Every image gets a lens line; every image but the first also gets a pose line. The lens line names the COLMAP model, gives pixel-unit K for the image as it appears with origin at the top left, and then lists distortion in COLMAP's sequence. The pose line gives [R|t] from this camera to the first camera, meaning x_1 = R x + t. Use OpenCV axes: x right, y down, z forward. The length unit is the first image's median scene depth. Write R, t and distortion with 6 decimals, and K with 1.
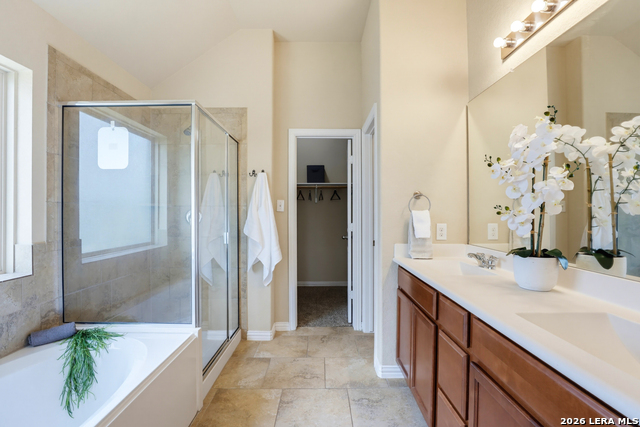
lens RADIAL K [[296.5, 0, 316.5], [0, 296.5, 214.3], [0, 0, 1]] dist [-0.034711, 0.007123]
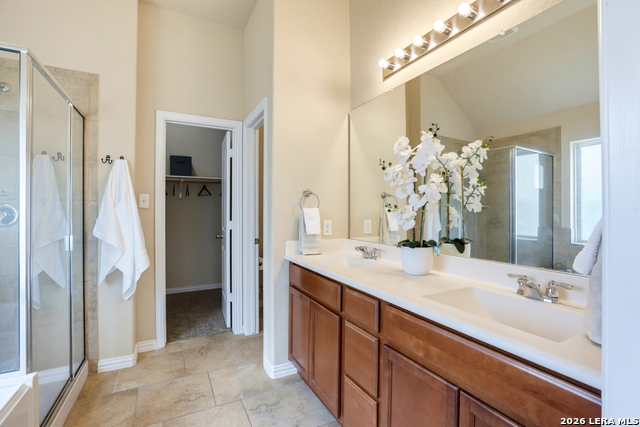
lens RADIAL K [[296.5, 0, 321.6], [0, 296.5, 210.9], [0, 0, 1]] dist [-0.034711, 0.007123]
pose [[0.881561, 0.002099, 0.472065, -0.106521], [-0.001177, 0.999997, -0.002248, -0.000338], [-0.472069, 0.001426, 0.881561, 0.063117]]
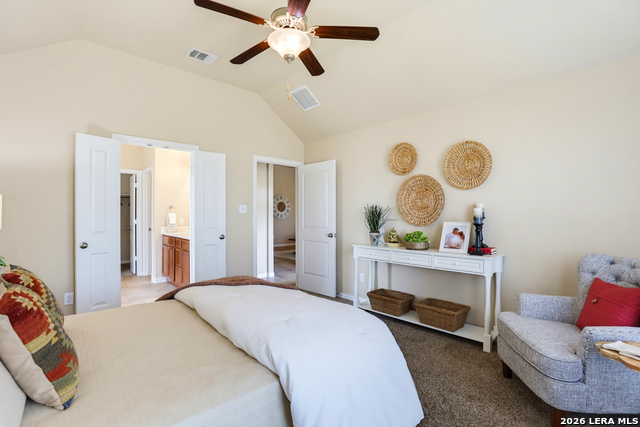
lens RADIAL K [[296.5, 0, 320.6], [0, 296.5, 214.3], [0, 0, 1]] dist [-0.034711, 0.007123]
pose [[0.724241, -0.000163, 0.689546, -0.471366], [0.003105, 0.999991, -0.003025, 0.008813], [-0.689540, 0.004331, 0.724235, -1.734153]]
